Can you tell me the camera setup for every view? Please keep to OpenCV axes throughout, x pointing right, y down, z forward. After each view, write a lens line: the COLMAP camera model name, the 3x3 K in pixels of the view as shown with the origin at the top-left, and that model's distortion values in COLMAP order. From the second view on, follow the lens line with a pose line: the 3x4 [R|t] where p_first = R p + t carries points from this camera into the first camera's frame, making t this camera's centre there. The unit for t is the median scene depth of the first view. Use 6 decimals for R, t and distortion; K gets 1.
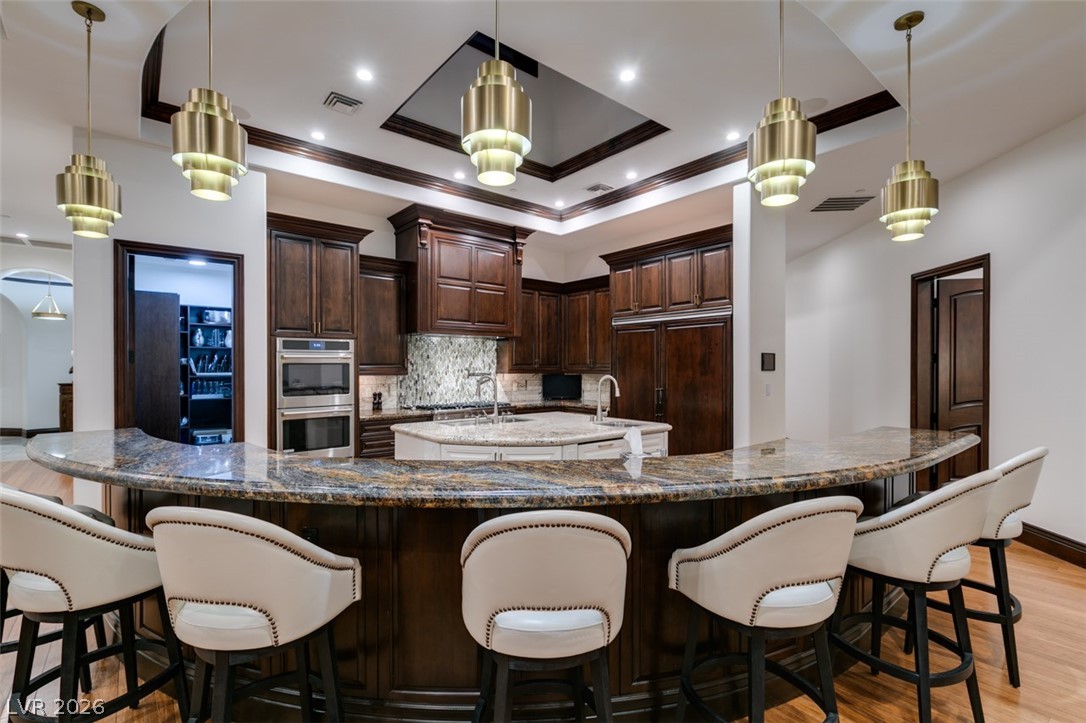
lens RADIAL K [[481.1, 0, 540.4], [0, 481.1, 365.2], [0, 0, 1]] dist [0.003859, -0.000846]
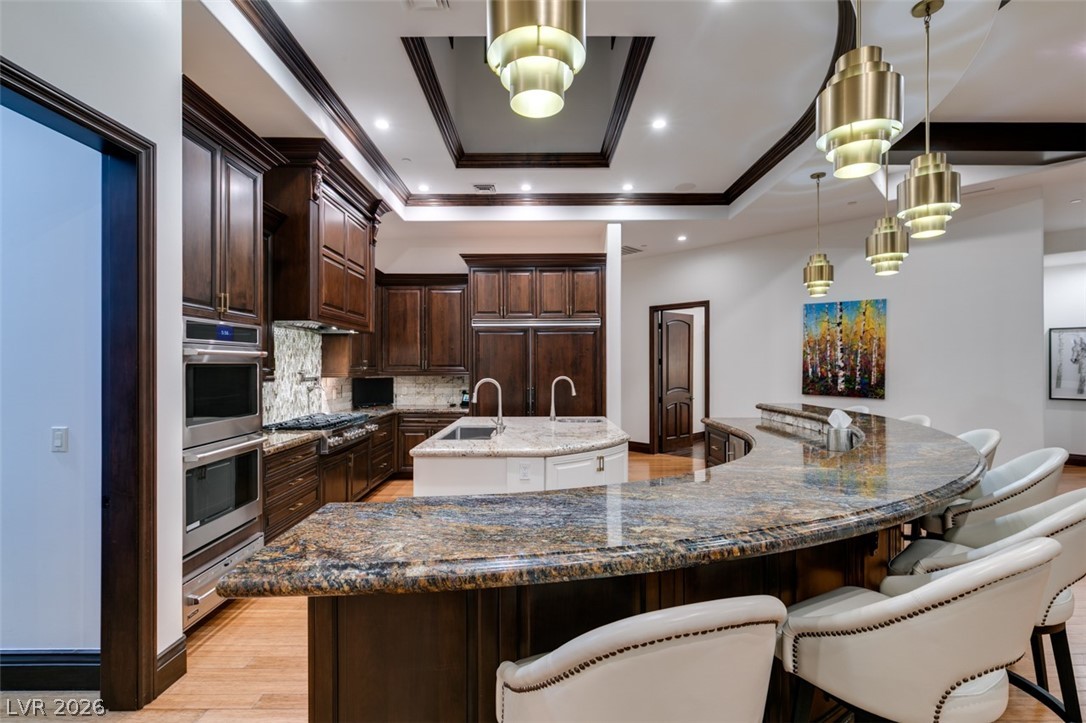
lens RADIAL K [[480.5, 0, 526.0], [0, 480.5, 363.2], [0, 0, 1]] dist [0.023047, -0.000175]
pose [[0.646233, 0.003505, 0.763132, -0.616859], [0.001200, 0.999984, -0.005609, -0.001283], [-0.763139, 0.004540, 0.646218, 0.316270]]
